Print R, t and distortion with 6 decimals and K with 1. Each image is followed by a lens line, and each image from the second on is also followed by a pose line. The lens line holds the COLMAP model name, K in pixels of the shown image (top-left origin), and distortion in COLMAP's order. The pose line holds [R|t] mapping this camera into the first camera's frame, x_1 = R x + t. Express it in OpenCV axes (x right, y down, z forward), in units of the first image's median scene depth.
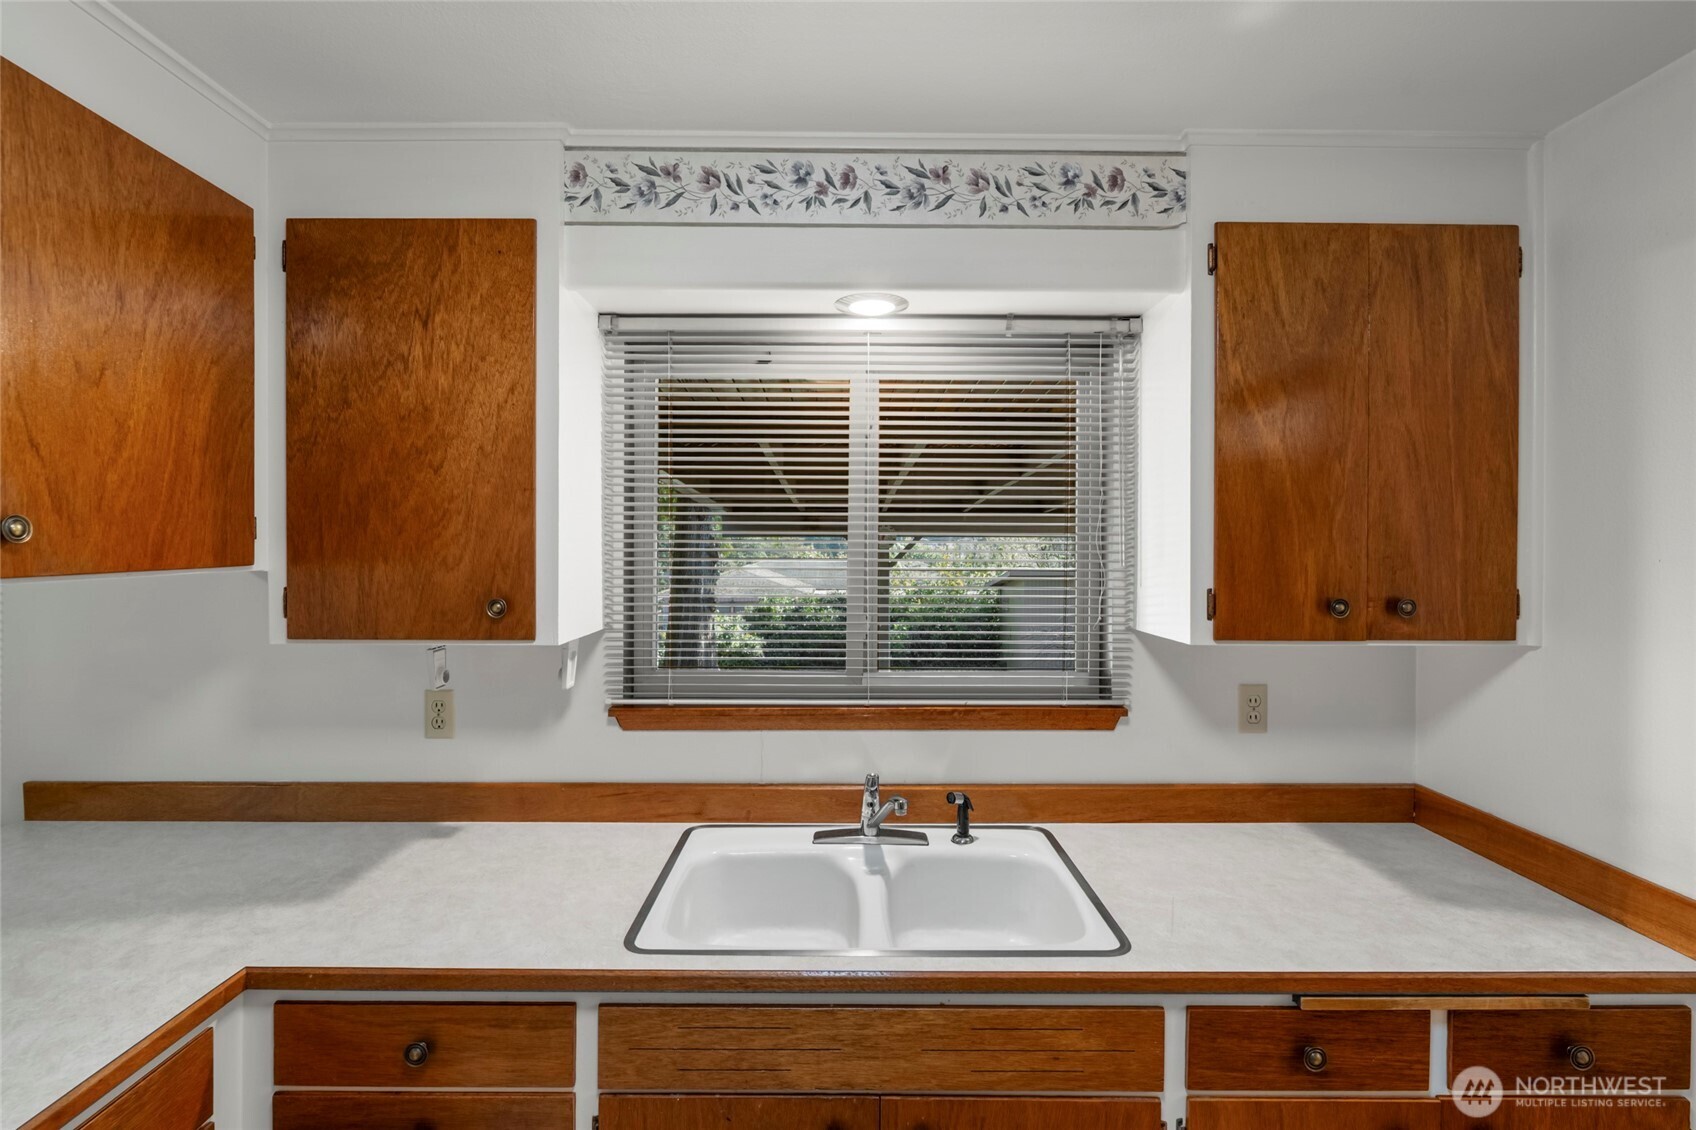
lens RADIAL K [[751.8, 0, 851.0], [0, 751.8, 548.2], [0, 0, 1]] dist [-0.003486, -0.000132]
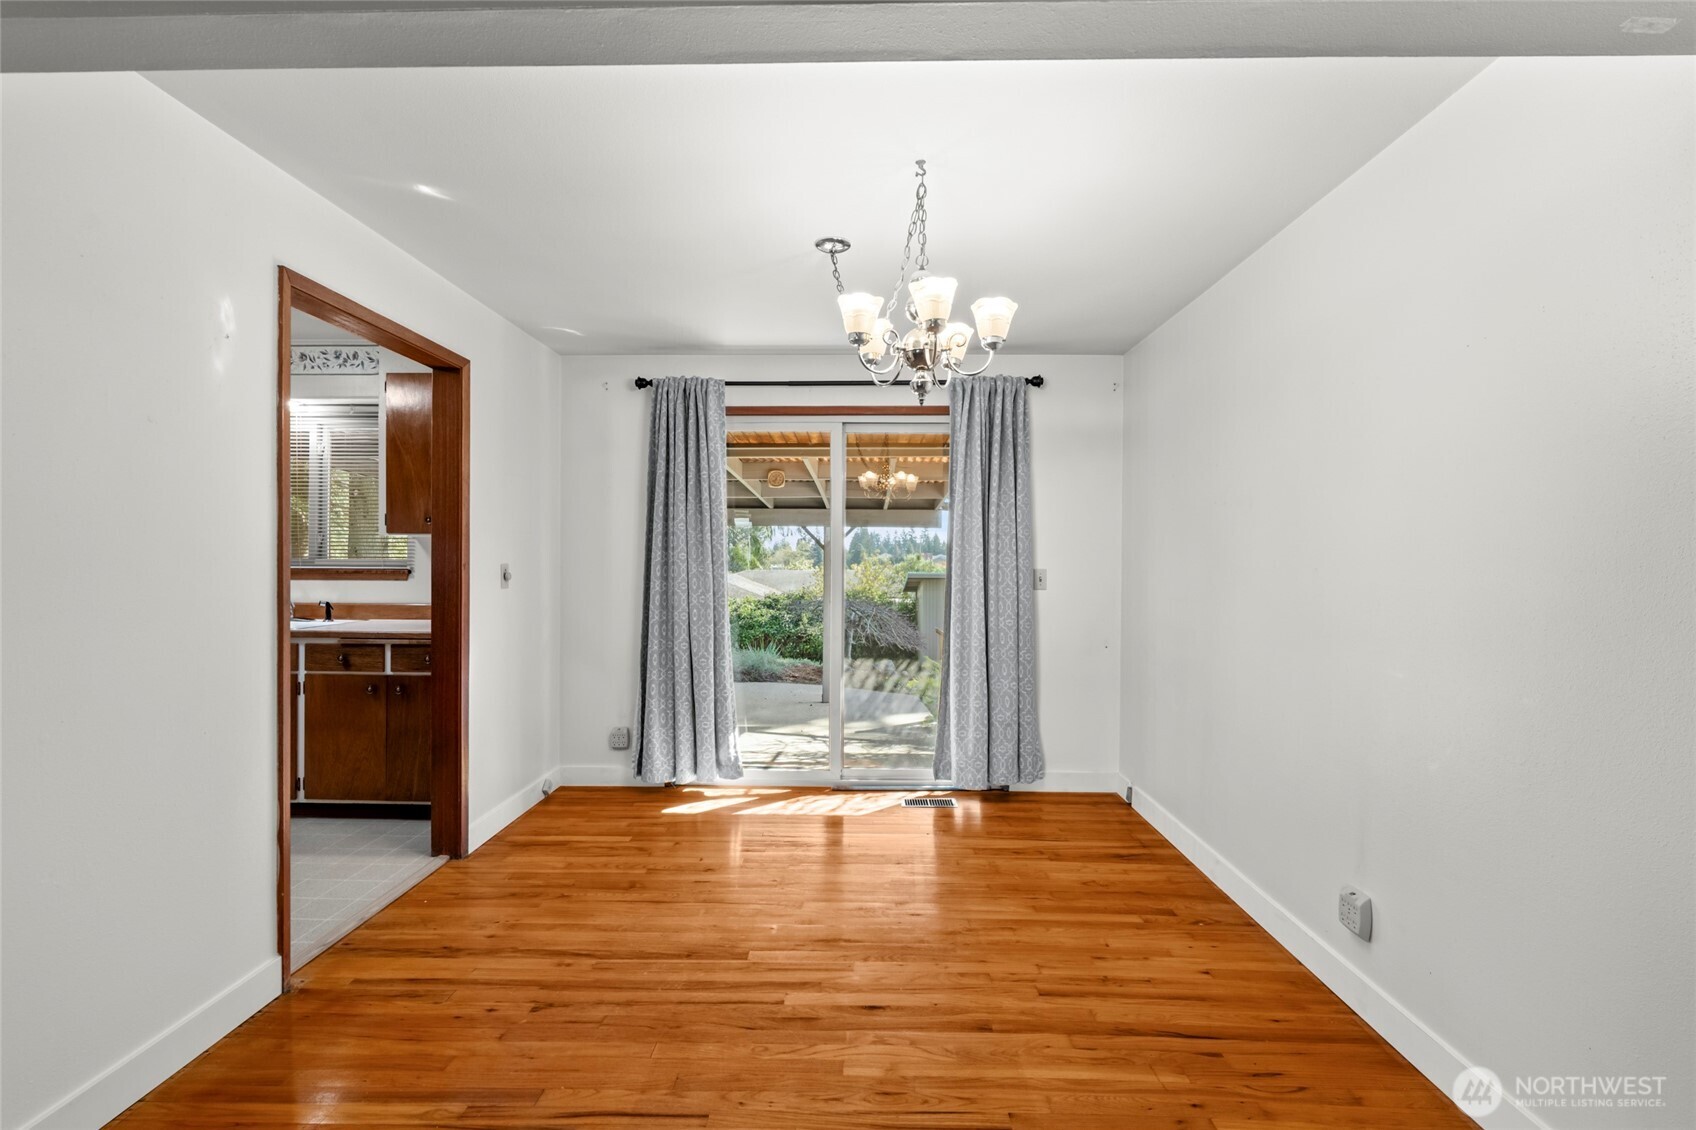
lens RADIAL K [[757.0, 0, 848.0], [0, 757.0, 565.0], [0, 0, 1]] dist [-0.001293, -0.000087]
pose [[0.999343, 0.003698, -0.036059, 2.184914], [-0.003545, 0.999984, 0.004310, 0.216557], [0.036074, -0.004180, 0.999340, -1.574299]]
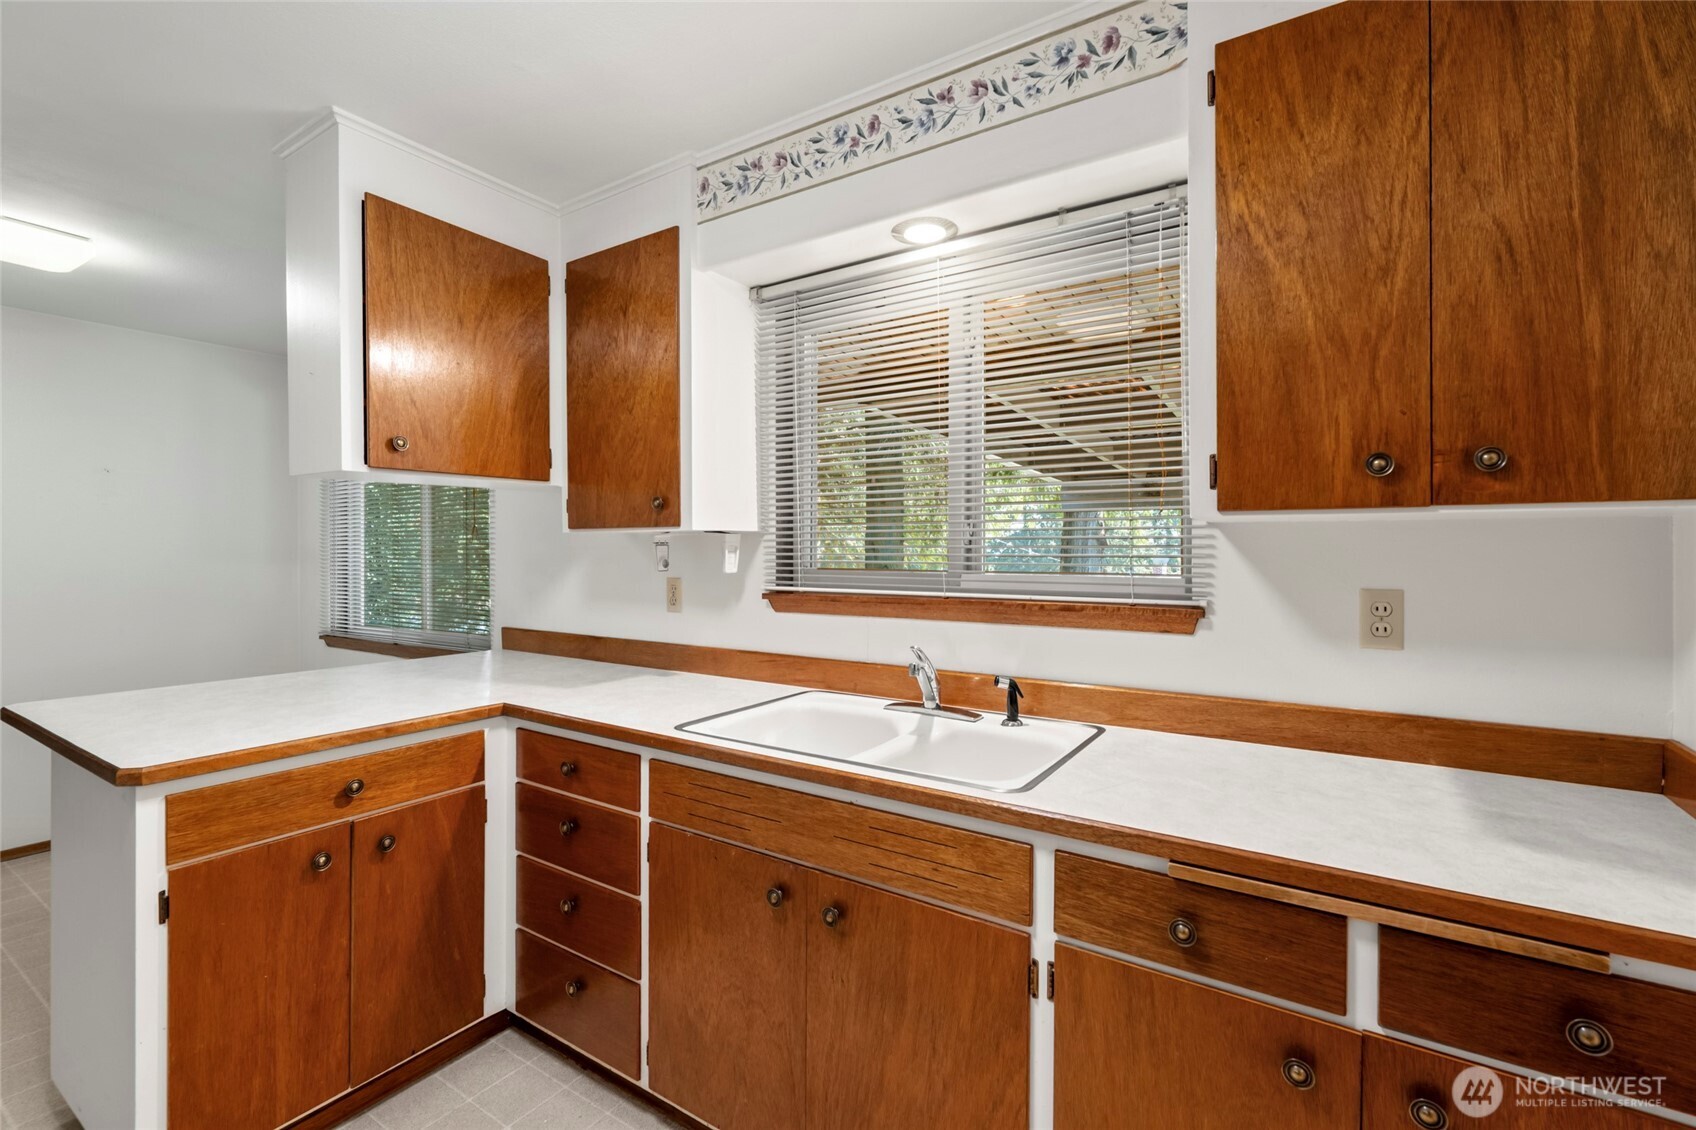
lens RADIAL K [[751.8, 0, 851.0], [0, 751.8, 548.2], [0, 0, 1]] dist [-0.003486, -0.000132]
pose [[0.832088, -0.004909, -0.554621, 0.617599], [0.001989, 0.999981, -0.005866, 0.171507], [0.554640, 0.003778, 0.832082, 0.013710]]
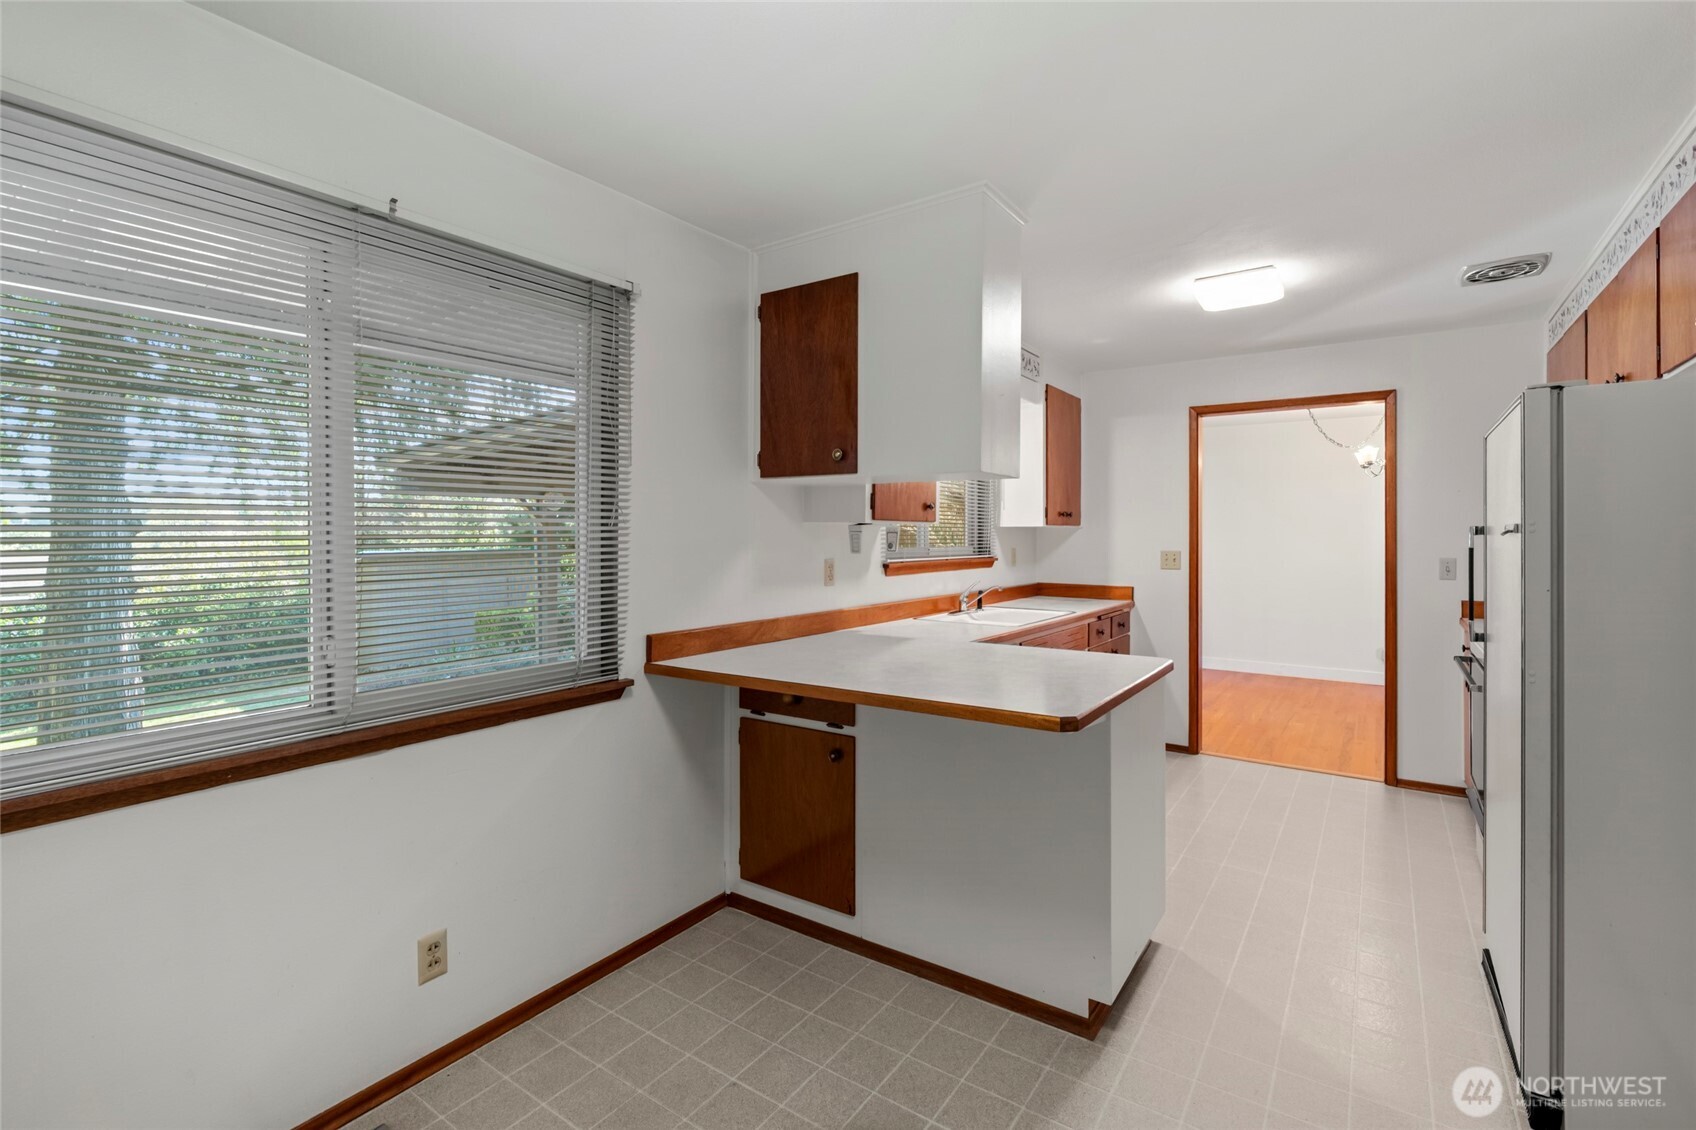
lens RADIAL K [[751.8, 0, 851.0], [0, 751.8, 548.2], [0, 0, 1]] dist [-0.003486, -0.000132]
pose [[0.581283, -0.021860, 0.813408, -2.413439], [0.001161, 0.999660, 0.026036, 0.141068], [-0.813701, -0.014190, 0.581111, -0.112348]]
